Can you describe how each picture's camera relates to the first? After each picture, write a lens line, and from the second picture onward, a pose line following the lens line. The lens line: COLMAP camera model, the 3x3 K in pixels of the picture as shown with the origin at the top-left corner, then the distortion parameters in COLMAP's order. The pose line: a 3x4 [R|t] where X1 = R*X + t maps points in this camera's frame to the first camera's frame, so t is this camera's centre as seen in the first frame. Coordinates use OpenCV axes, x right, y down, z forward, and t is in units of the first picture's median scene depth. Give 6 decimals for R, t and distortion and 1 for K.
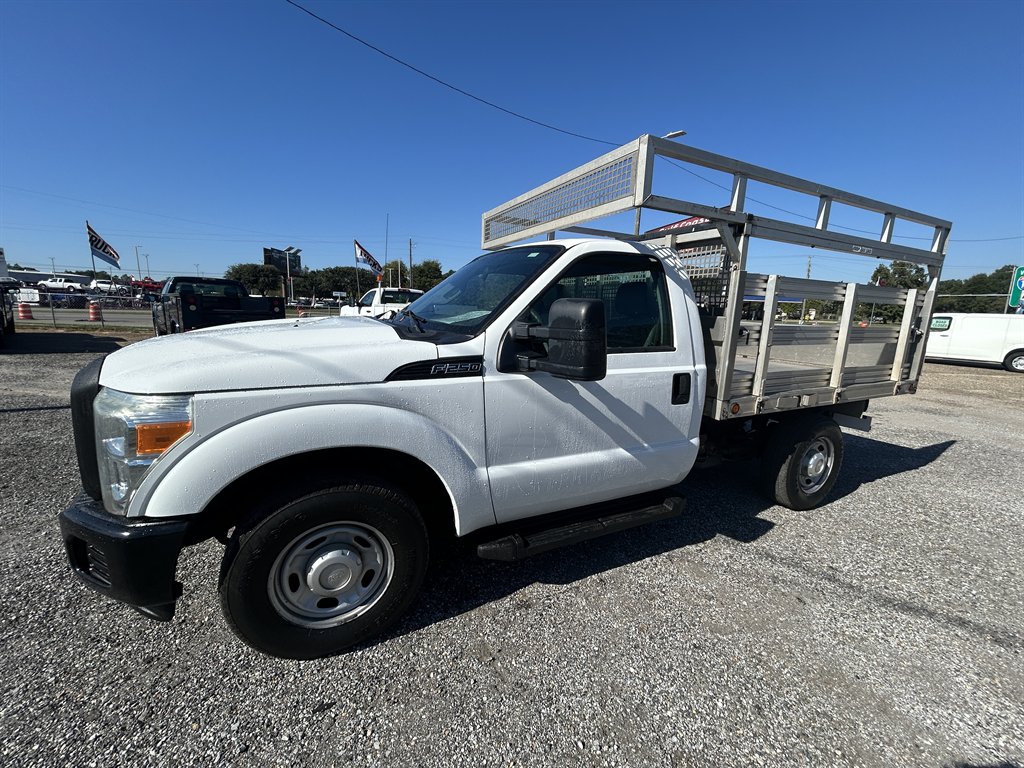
lens RADIAL K [[402.1, 0, 508.3], [0, 402.1, 380.4], [0, 0, 1]] dist [-0.000810, -0.000102]
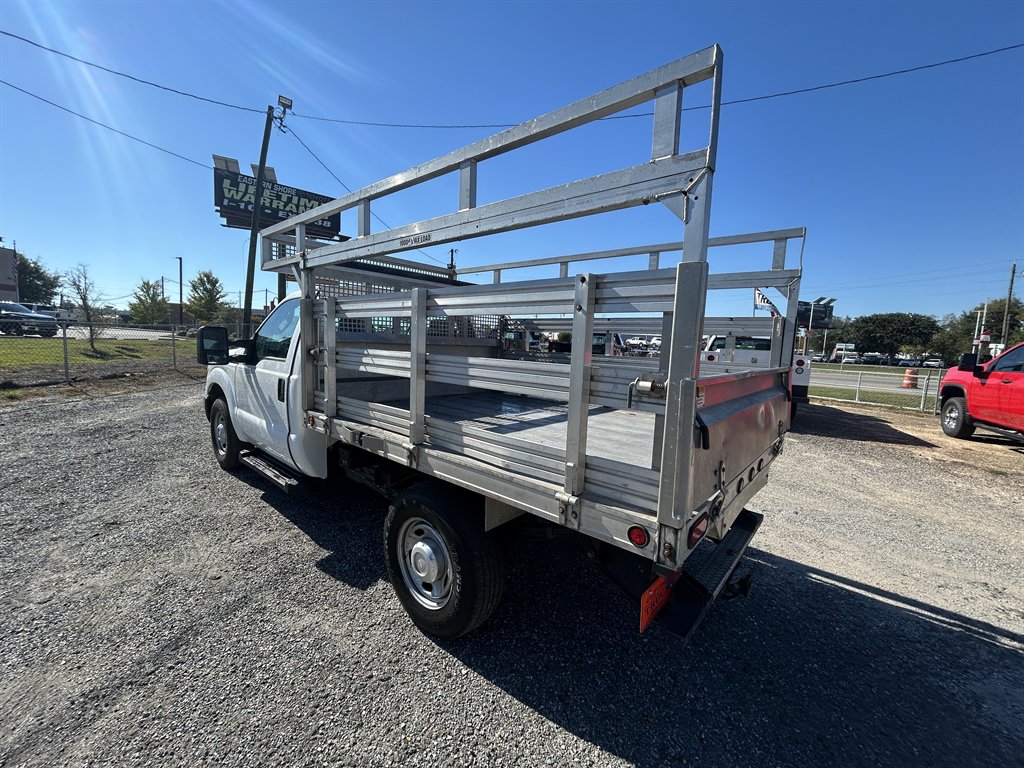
lens RADIAL K [[402.1, 0, 513.8], [0, 402.1, 382.6], [0, 0, 1]] dist [-0.000810, -0.000102]
pose [[0.406324, 0.076101, -0.910555, 2.020882], [-0.190177, 0.981746, -0.002813, -0.151739], [0.893719, 0.174309, 0.413379, 1.157874]]
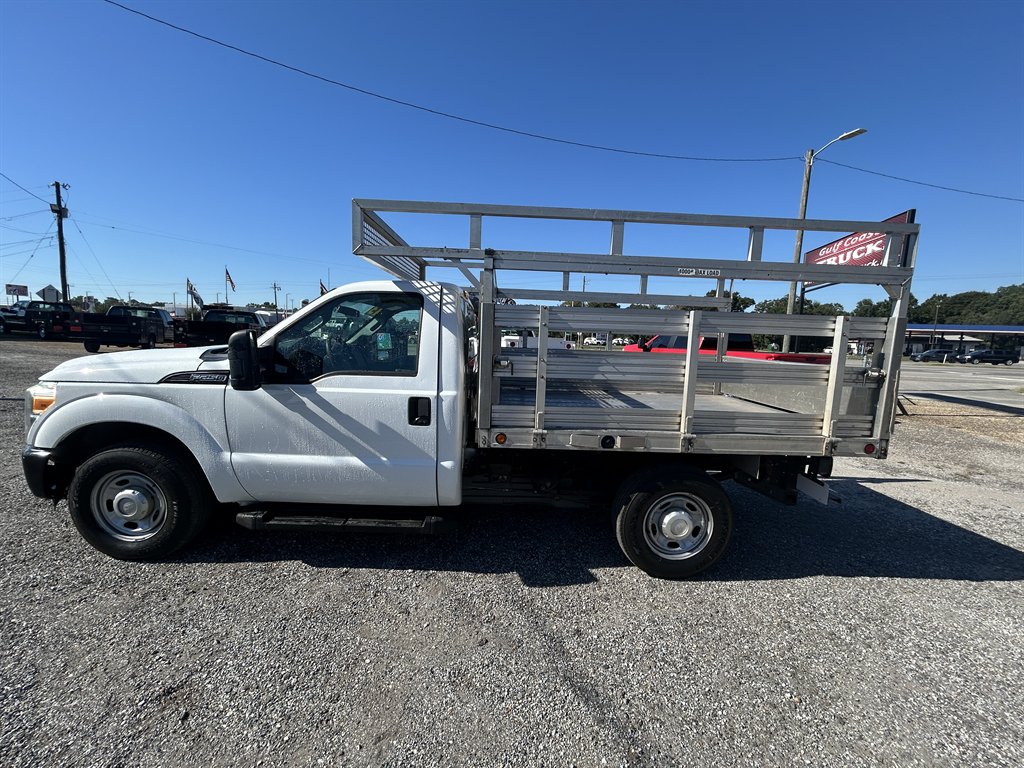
lens RADIAL K [[402.1, 0, 514.0], [0, 402.1, 382.3], [0, 0, 1]] dist [-0.000810, -0.000102]
pose [[0.910268, 0.047163, -0.411324, 1.130135], [-0.079566, 0.994899, -0.062004, -0.010414], [0.406301, 0.089168, 0.909378, 0.106977]]
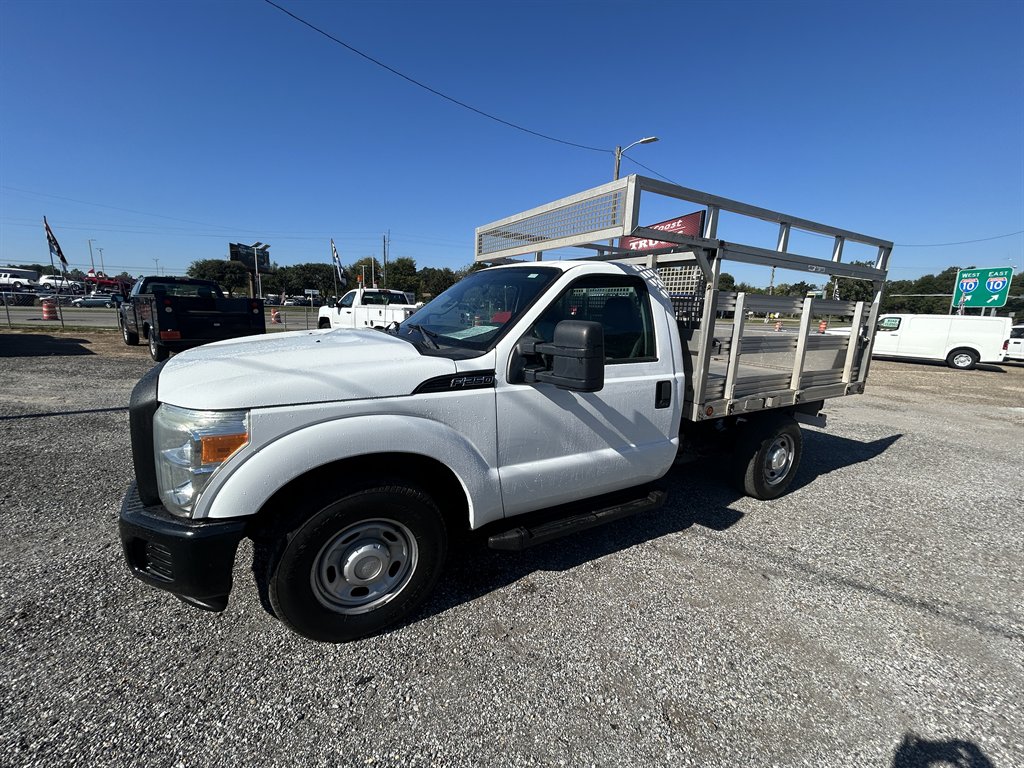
lens RADIAL K [[402.1, 0, 507.9], [0, 402.1, 380.7], [0, 0, 1]] dist [-0.000810, -0.000102]
pose [[0.998312, -0.007970, 0.057522, -0.072527], [0.007667, 0.999956, 0.005482, -0.028606], [-0.057564, -0.005032, 0.998329, -0.105997]]
